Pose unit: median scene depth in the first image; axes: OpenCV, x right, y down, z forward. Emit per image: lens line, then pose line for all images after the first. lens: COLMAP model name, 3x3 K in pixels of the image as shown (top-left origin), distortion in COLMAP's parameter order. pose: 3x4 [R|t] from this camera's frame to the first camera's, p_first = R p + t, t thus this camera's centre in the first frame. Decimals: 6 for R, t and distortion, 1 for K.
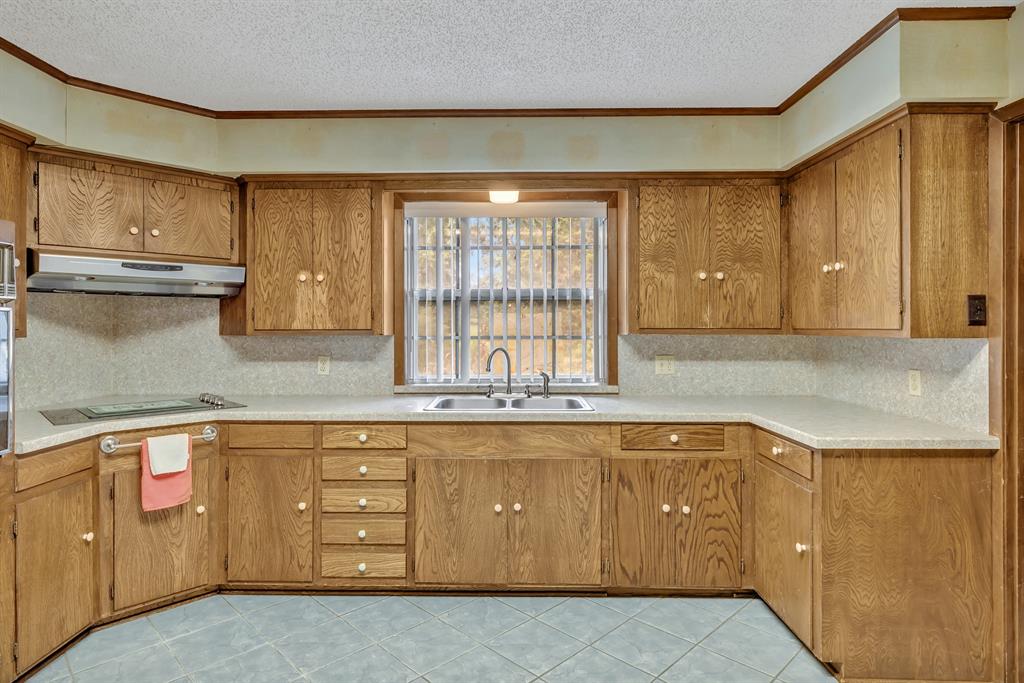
lens RADIAL K [[575.0, 0, 507.6], [0, 575.0, 326.4], [0, 0, 1]] dist [-0.001144, 0.000275]
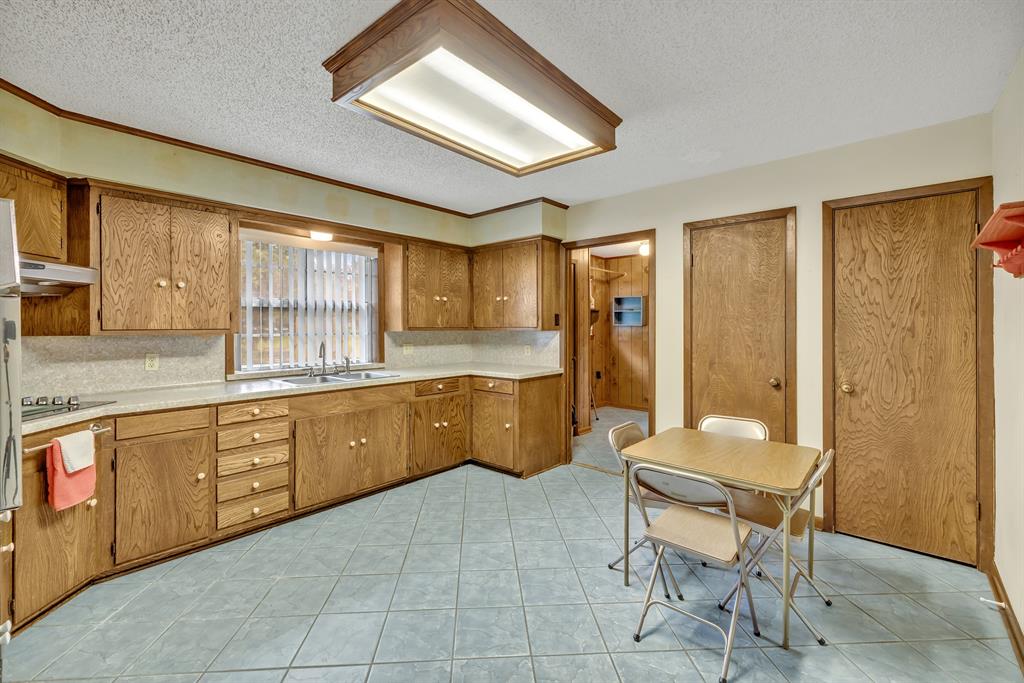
lens RADIAL K [[436.4, 0, 513.1], [0, 436.4, 329.0], [0, 0, 1]] dist [0.000303, 0.000173]
pose [[0.647923, -0.005642, 0.761685, -0.621900], [0.002821, 0.999983, 0.005008, 0.002466], [-0.761701, -0.001096, 0.647928, -0.087271]]
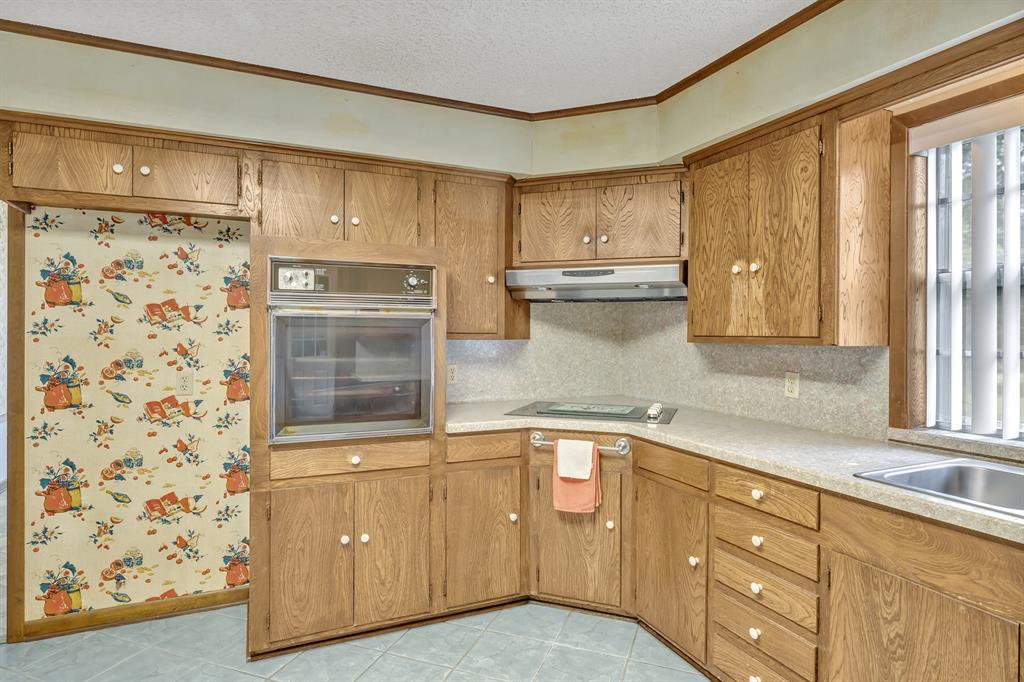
lens RADIAL K [[572.1, 0, 506.8], [0, 572.1, 334.4], [0, 0, 1]] dist [-0.000382, -0.000113]
pose [[0.410367, 0.007598, -0.911889, 0.244482], [-0.004719, 0.999970, 0.006208, -0.000201], [0.911908, 0.001755, 0.410391, 0.443534]]
